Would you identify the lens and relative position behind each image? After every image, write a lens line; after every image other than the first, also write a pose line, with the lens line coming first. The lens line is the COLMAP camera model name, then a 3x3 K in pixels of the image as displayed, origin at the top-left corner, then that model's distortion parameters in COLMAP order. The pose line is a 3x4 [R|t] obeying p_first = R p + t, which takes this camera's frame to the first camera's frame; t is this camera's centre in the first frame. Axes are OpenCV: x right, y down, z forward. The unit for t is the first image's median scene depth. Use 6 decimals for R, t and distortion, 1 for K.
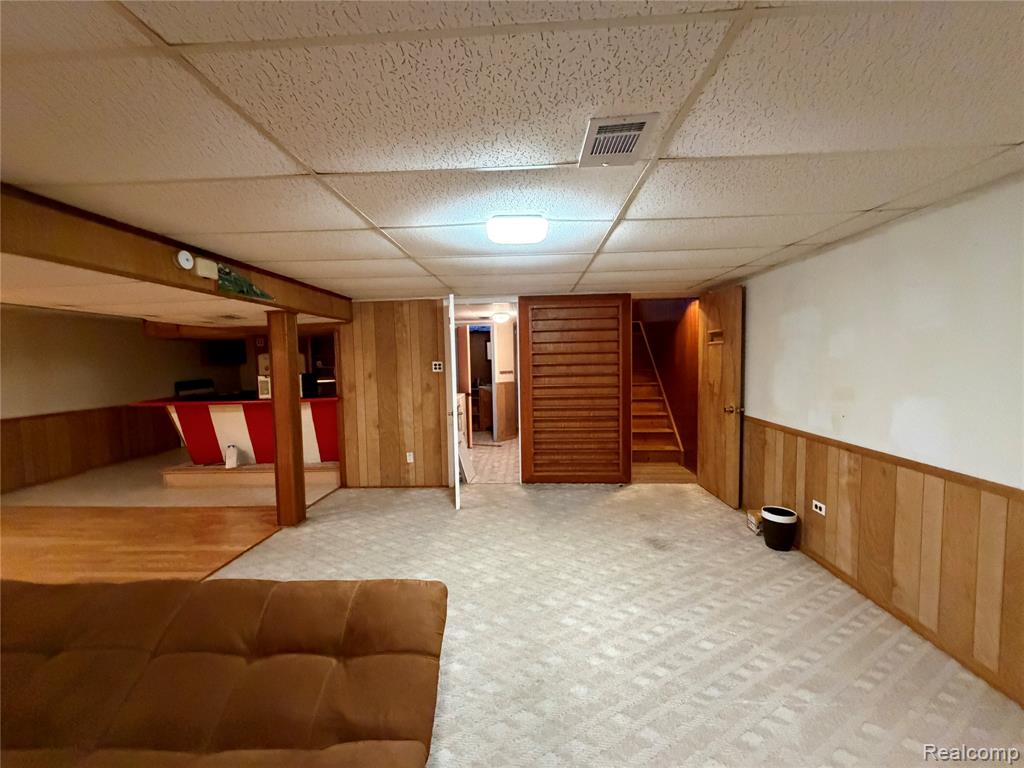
lens RADIAL K [[407.1, 0, 512.0], [0, 407.1, 384.9], [0, 0, 1]] dist [0.000565, -0.000445]
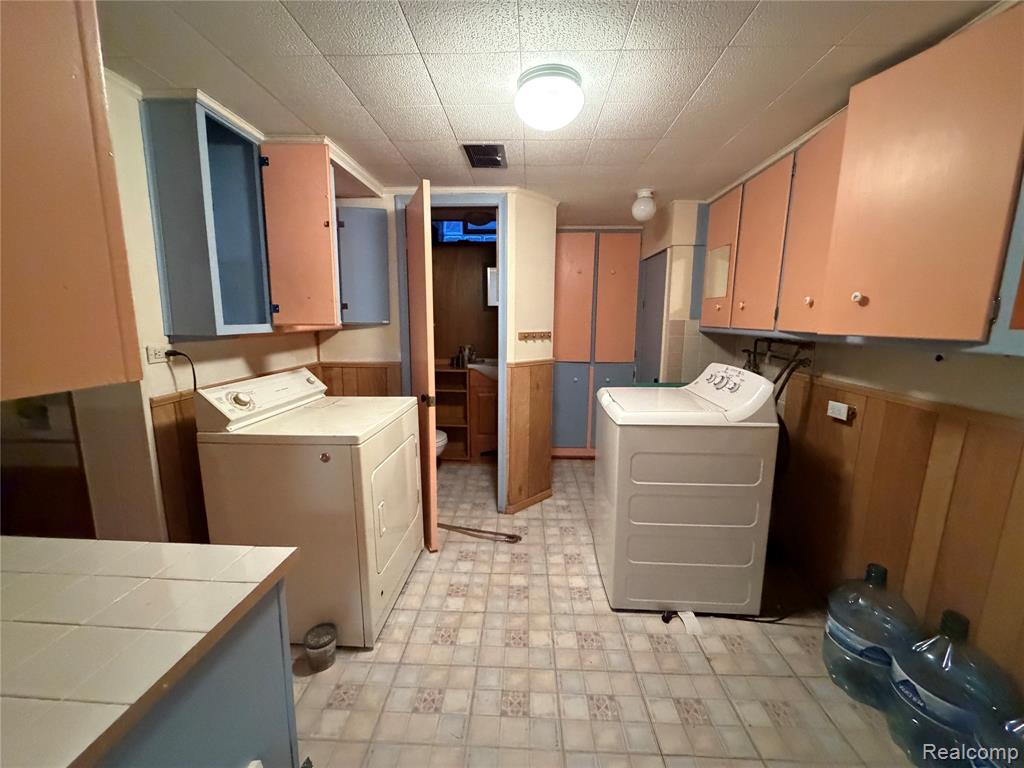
lens RADIAL K [[407.1, 0, 513.6], [0, 407.1, 383.3], [0, 0, 1]] dist [0.000565, -0.000445]
pose [[0.999501, 0.031572, 0.000627, -0.033114], [-0.031480, 0.994622, 0.098668, -0.023807], [0.002492, -0.098638, 0.995120, 0.601781]]
